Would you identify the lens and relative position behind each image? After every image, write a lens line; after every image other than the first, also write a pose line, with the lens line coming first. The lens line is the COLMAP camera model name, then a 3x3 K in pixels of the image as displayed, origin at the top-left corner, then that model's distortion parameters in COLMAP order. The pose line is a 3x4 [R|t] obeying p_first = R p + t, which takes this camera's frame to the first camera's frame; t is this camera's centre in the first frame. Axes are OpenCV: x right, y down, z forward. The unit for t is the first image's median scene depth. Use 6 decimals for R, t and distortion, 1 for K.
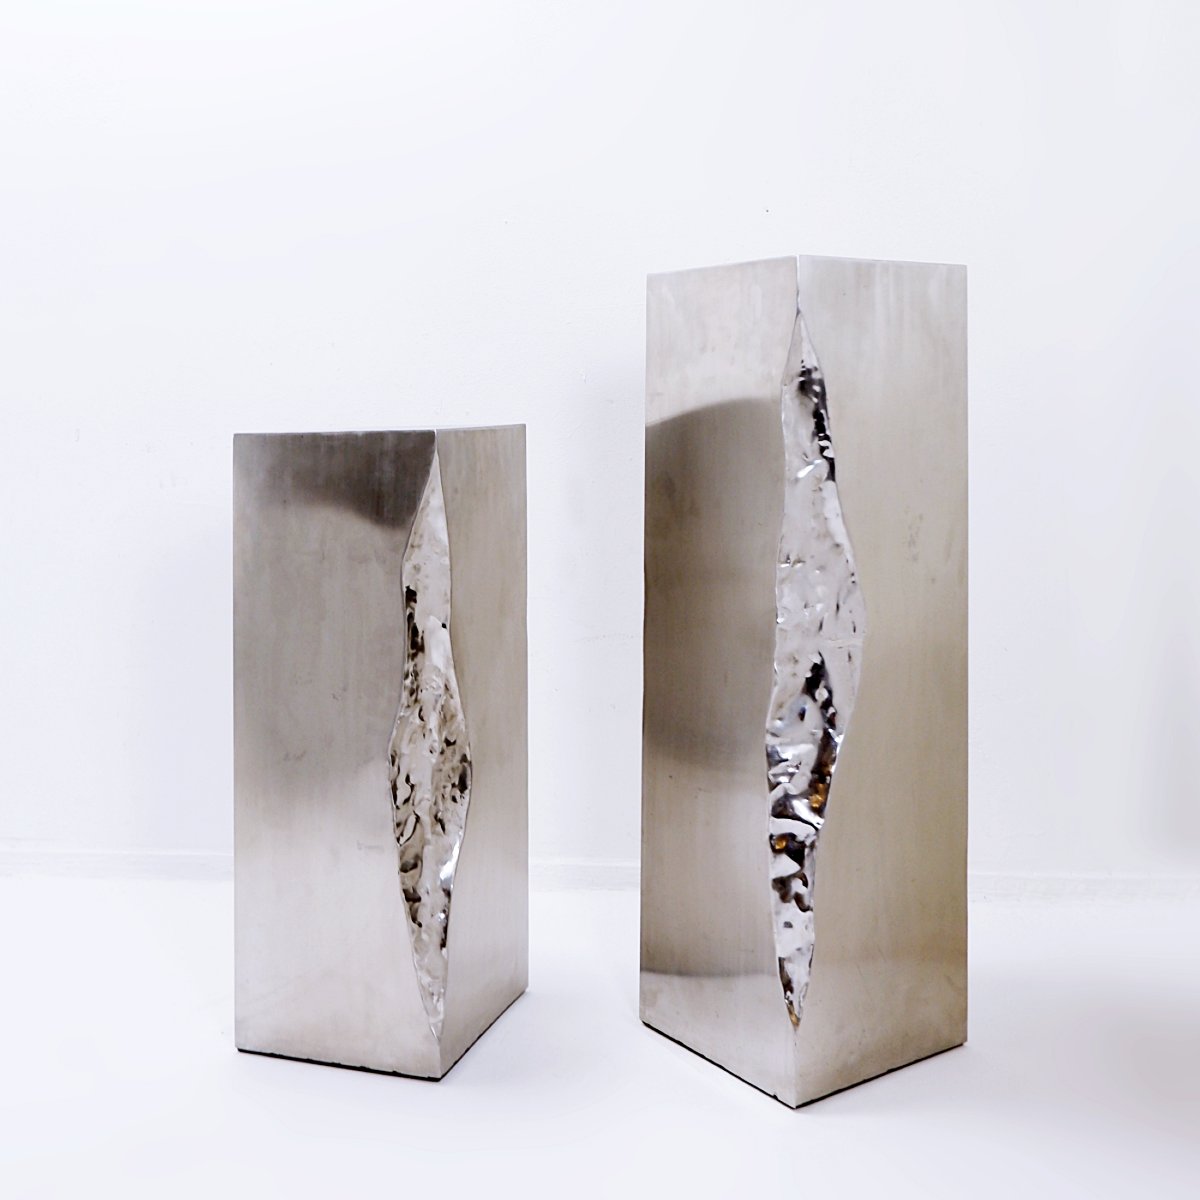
lens RADIAL K [[1056.3, 0, 600.0], [0, 1056.3, 600.0], [0, 0, 1]] dist [0.043605, -0.113723]
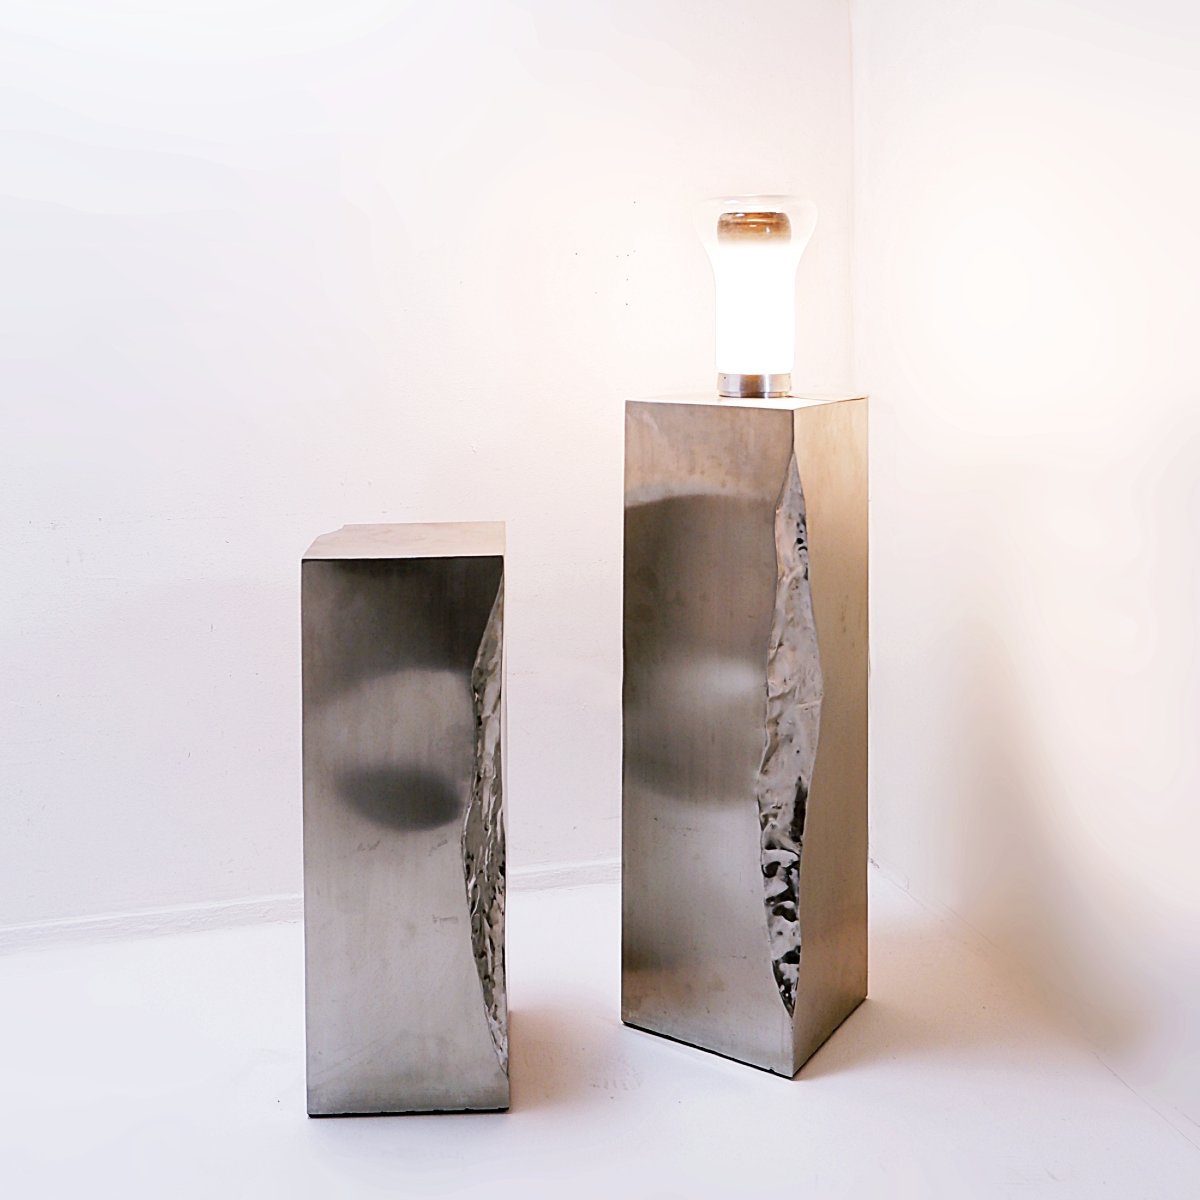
lens RADIAL K [[973.3, 0, 600.0], [0, 973.3, 600.0], [0, 0, 1]] dist [-0.004849, 0.001774]
pose [[0.960032, -0.047652, 0.275803, -0.321866], [0.043815, 0.998838, 0.020060, -0.118583], [-0.276438, -0.007174, 0.961005, -0.041233]]
